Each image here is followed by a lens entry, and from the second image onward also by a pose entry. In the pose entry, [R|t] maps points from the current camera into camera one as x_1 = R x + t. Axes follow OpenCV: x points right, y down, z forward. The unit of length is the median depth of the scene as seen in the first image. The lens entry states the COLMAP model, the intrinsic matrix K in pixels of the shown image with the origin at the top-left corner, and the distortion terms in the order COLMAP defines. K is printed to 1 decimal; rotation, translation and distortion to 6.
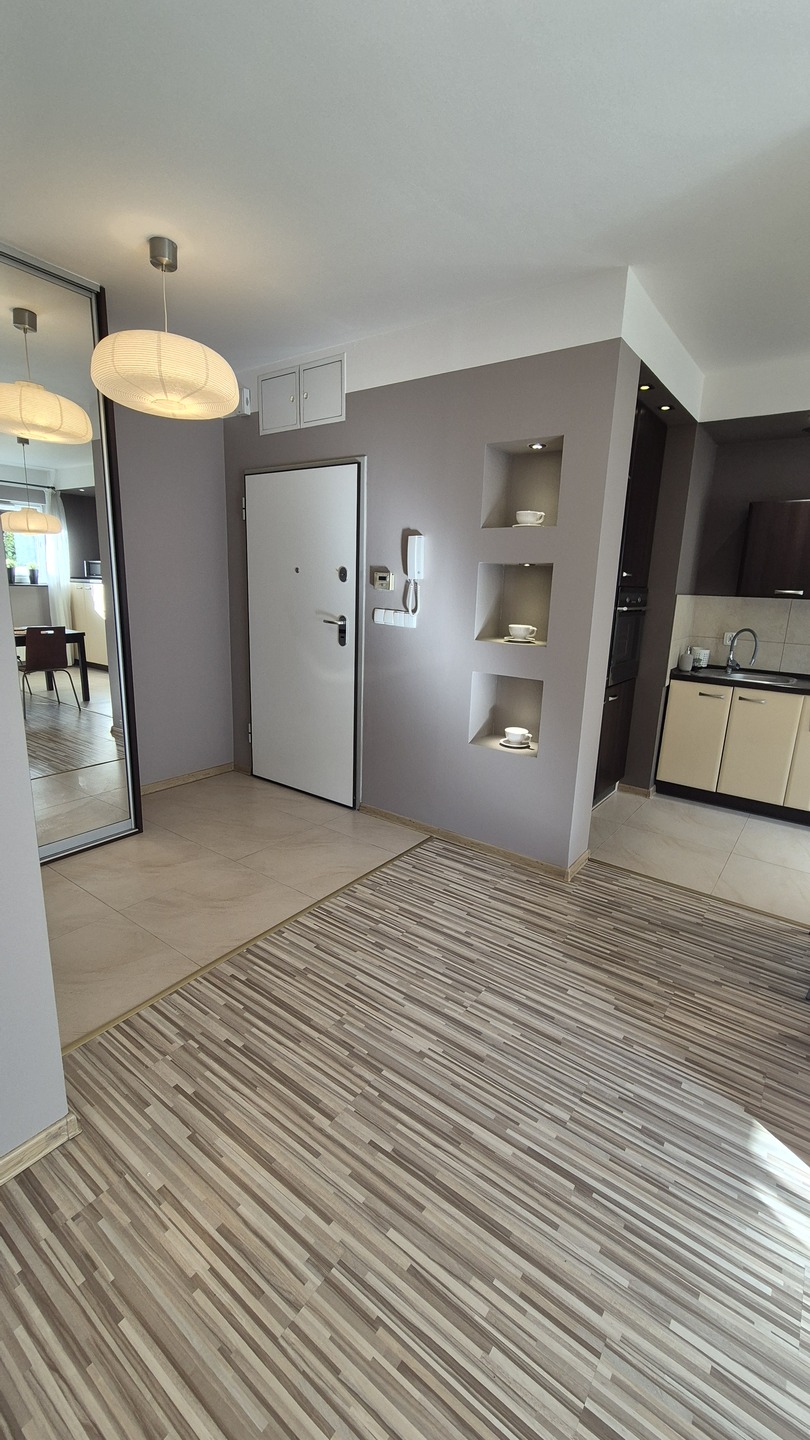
lens RADIAL K [[589.7, 0, 412.5], [0, 589.7, 716.7], [0, 0, 1]] dist [0.001901, 0.000059]
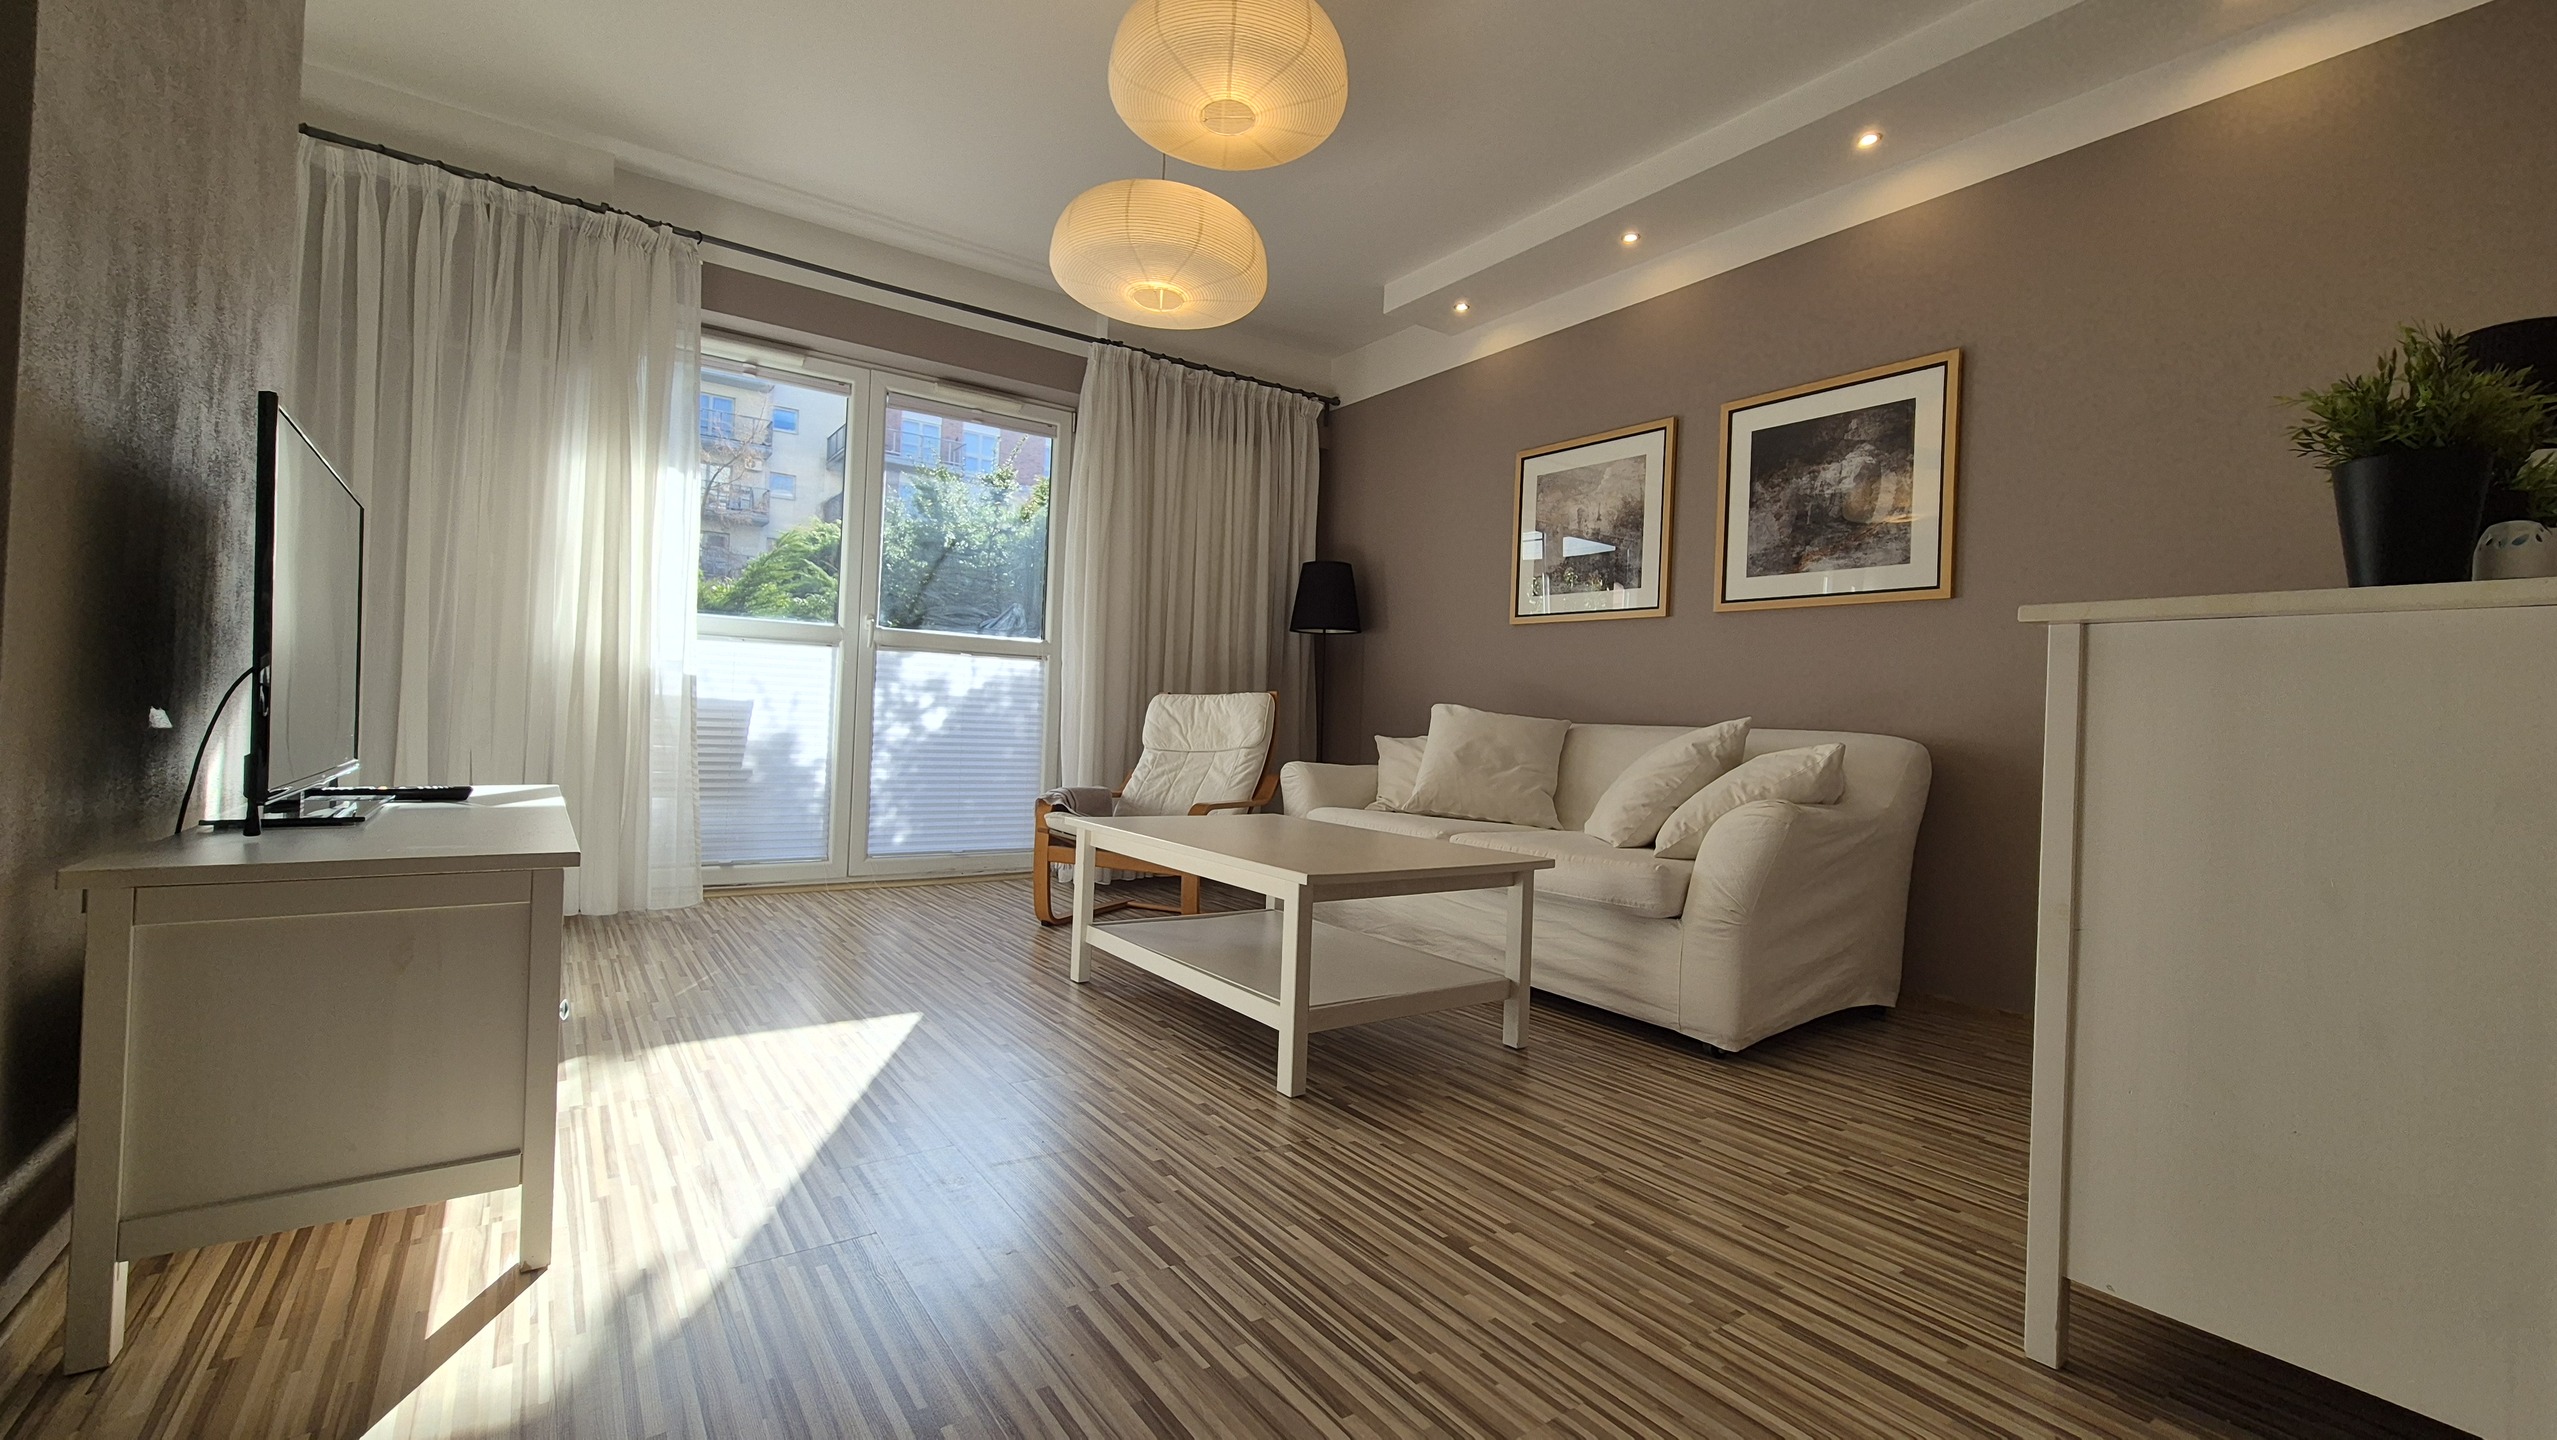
lens RADIAL K [[1047.2, 0, 1274.0], [0, 1047.2, 702.4], [0, 0, 1]] dist [0.001901, 0.000059]
pose [[-0.944398, -0.066553, 0.321998, -0.091249], [0.000282, 0.979136, 0.203204, 0.053573], [-0.328804, 0.191996, -0.924676, 0.792324]]
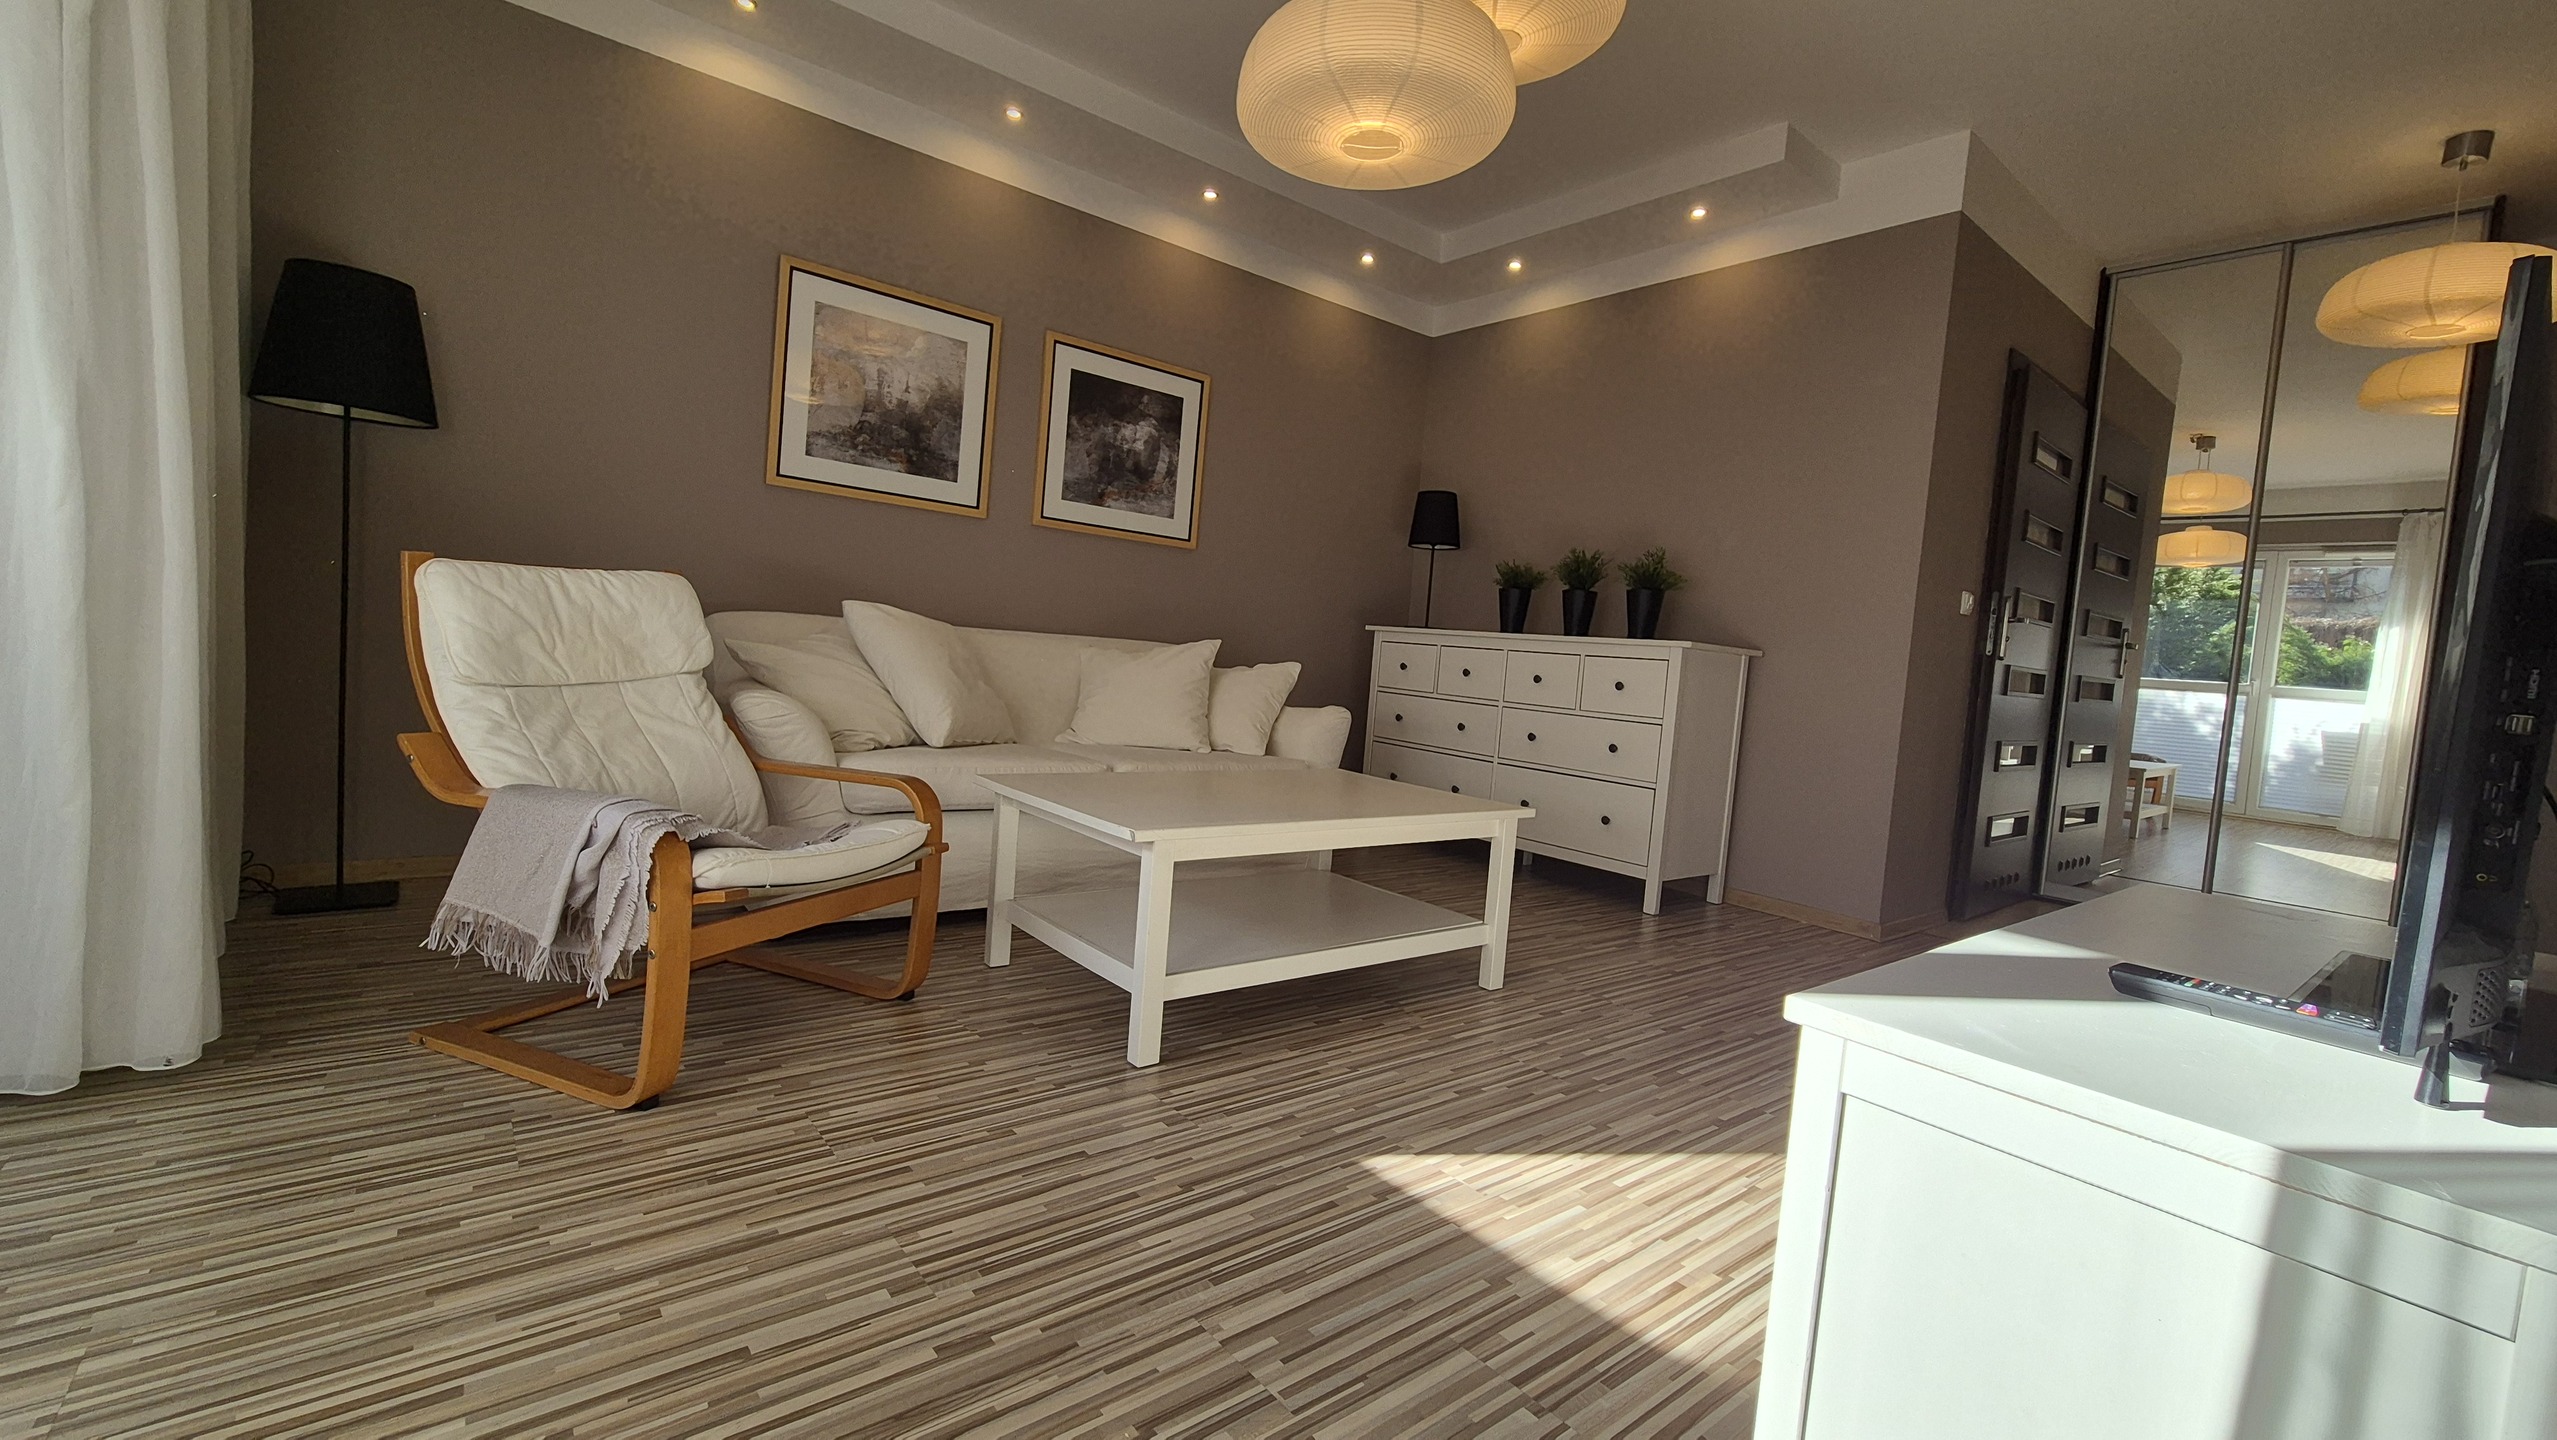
lens RADIAL K [[1047.2, 0, 1274.0], [0, 1047.2, 702.4], [0, 0, 1]] dist [0.001901, 0.000059]
pose [[-0.258040, -0.004987, -0.966121, 1.105105], [-0.299317, 0.951199, 0.075034, 0.234441], [0.918599, 0.308538, -0.246940, 0.100155]]
